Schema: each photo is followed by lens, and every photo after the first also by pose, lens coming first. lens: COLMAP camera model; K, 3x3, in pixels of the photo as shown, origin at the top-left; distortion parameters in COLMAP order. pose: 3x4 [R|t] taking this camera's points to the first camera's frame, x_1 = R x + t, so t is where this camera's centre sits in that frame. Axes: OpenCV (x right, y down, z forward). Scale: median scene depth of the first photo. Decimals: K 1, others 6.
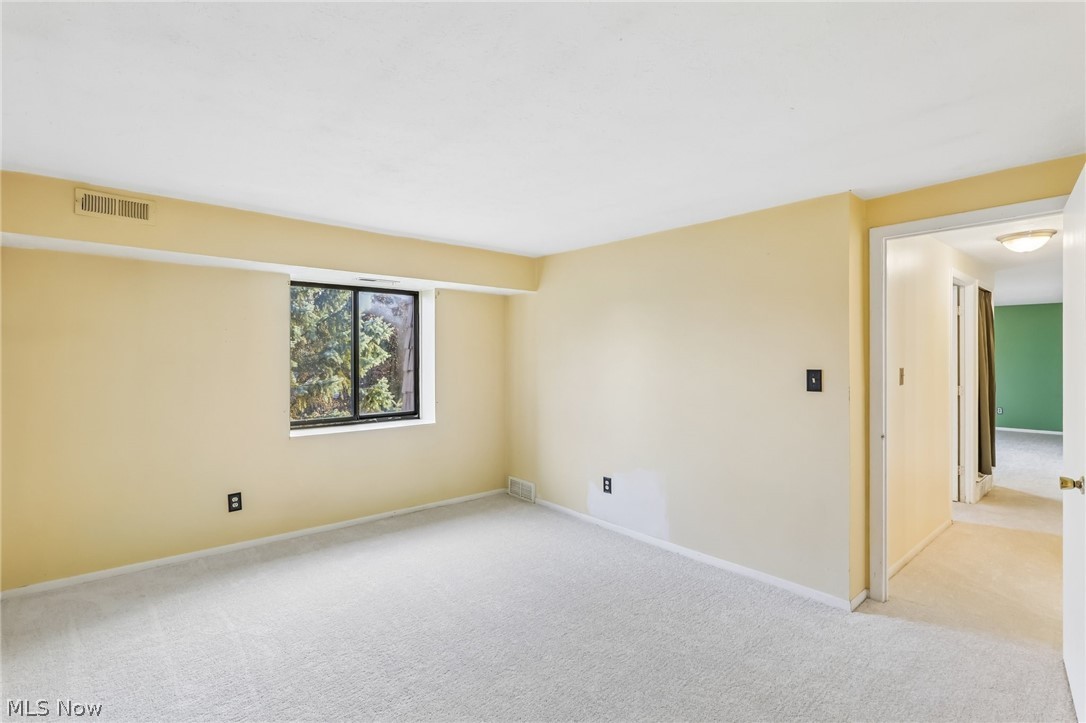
lens RADIAL K [[506.4, 0, 542.6], [0, 506.4, 358.8], [0, 0, 1]] dist [-0.001617, -0.000077]
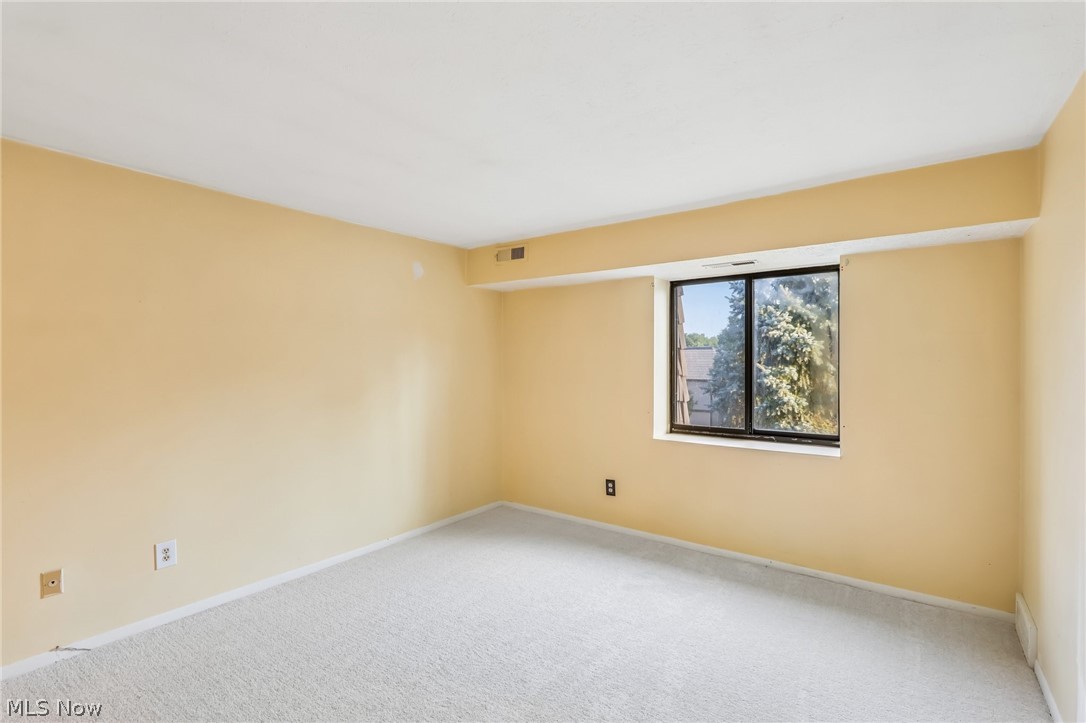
lens RADIAL K [[506.4, 0, 542.6], [0, 506.4, 358.8], [0, 0, 1]] dist [-0.001617, -0.000077]
pose [[0.224402, 0.000075, -0.974497, 0.368320], [-0.003698, 0.999993, -0.000775, -0.001331], [0.974490, 0.003778, 0.224401, 0.483418]]
